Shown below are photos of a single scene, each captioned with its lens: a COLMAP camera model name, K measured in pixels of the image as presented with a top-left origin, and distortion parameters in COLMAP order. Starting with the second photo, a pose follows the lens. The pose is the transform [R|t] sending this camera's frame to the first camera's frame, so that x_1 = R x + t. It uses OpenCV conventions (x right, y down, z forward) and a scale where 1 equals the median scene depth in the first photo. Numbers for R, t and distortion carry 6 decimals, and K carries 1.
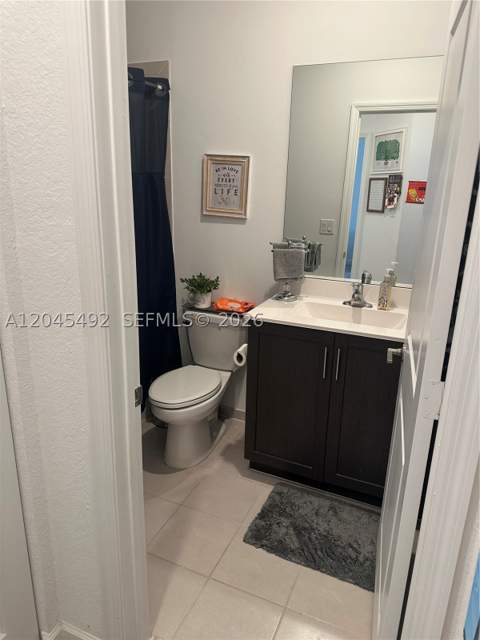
lens RADIAL K [[451.7, 0, 239.4], [0, 451.7, 323.4], [0, 0, 1]] dist [0.053776, -0.059921]
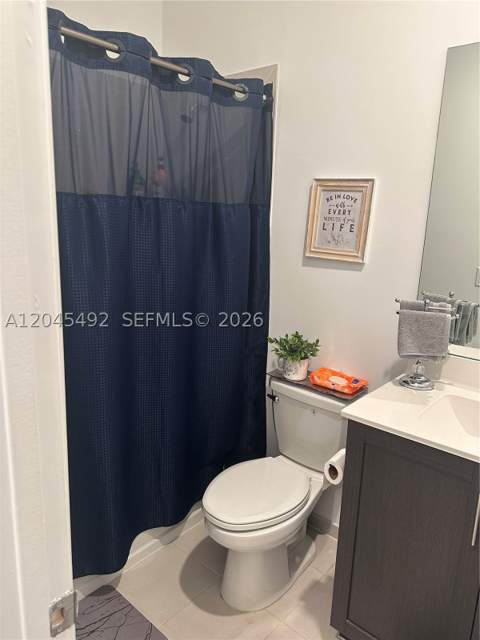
lens RADIAL K [[451.7, 0, 234.5], [0, 451.7, 313.5], [0, 0, 1]] dist [0.053776, -0.059921]
pose [[0.953421, 0.071265, -0.293103, 0.036201], [-0.103031, 0.990189, -0.094391, -0.064348], [0.283500, 0.120193, 0.951410, 0.267498]]
